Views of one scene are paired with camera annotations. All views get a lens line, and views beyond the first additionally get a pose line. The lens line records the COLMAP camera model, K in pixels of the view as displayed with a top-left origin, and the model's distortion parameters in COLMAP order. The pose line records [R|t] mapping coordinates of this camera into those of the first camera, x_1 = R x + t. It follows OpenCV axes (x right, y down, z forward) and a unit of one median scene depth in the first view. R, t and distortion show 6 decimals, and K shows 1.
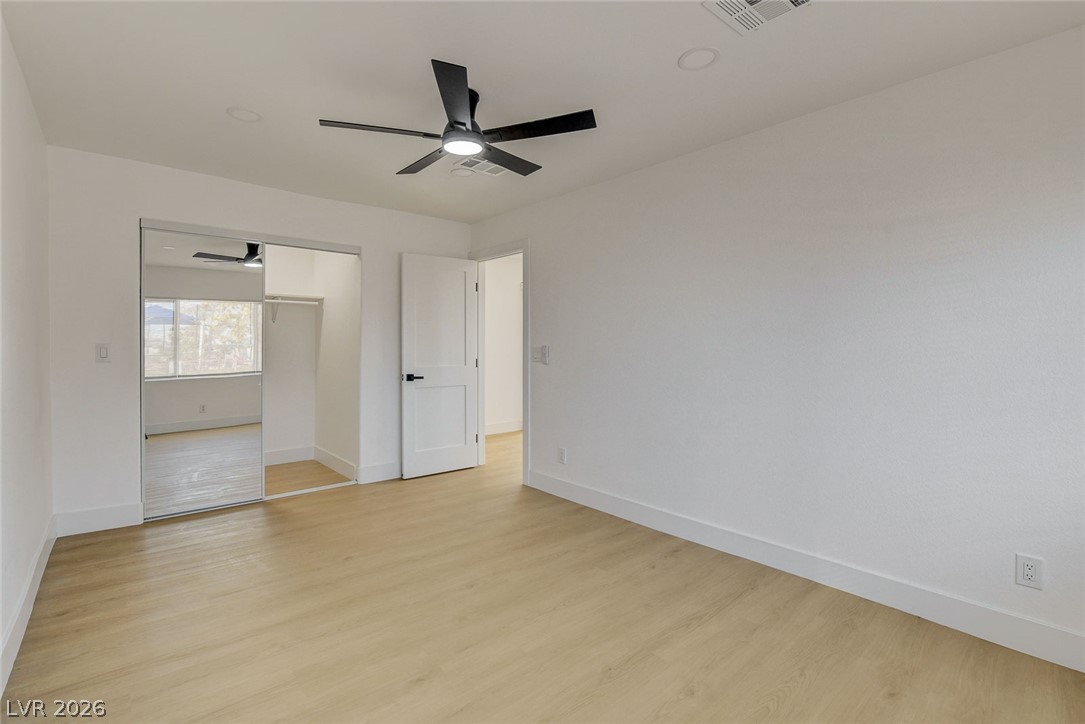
lens RADIAL K [[473.7, 0, 543.1], [0, 473.7, 356.7], [0, 0, 1]] dist [-0.022279, 0.000216]
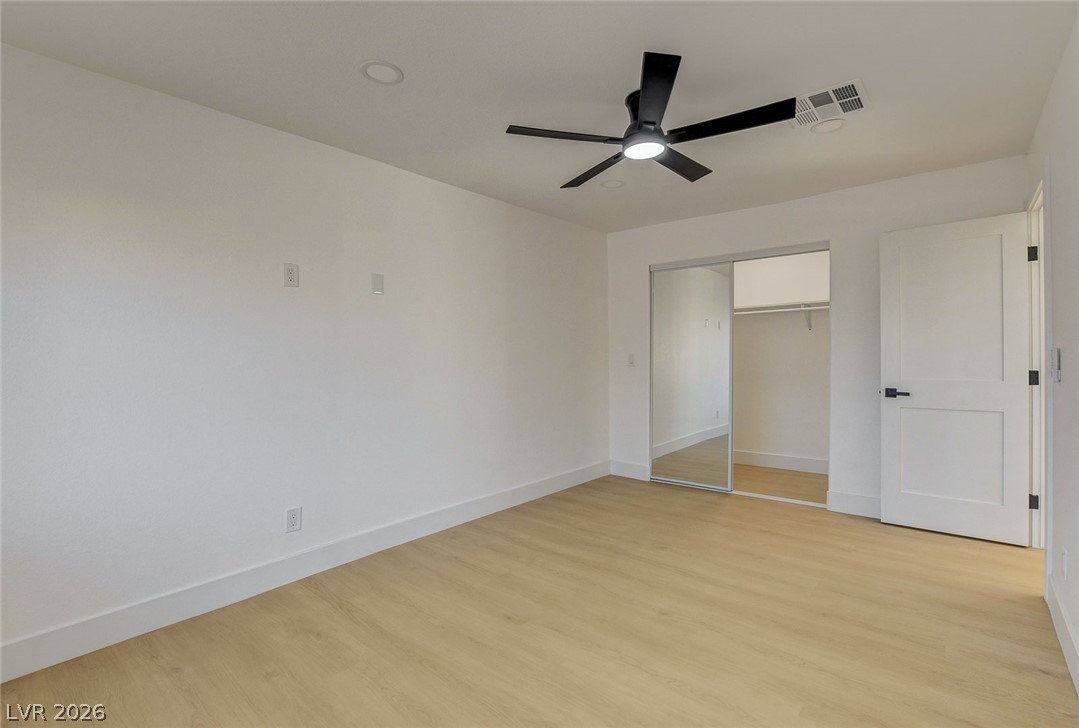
lens RADIAL K [[469.6, 0, 539.5], [0, 469.6, 364.0], [0, 0, 1]] dist [-0.001641, -0.000295]
pose [[0.200283, 0.007469, -0.979710, 0.421187], [-0.005386, 0.999964, 0.006522, -0.005776], [0.979723, 0.003970, 0.200316, 0.343206]]
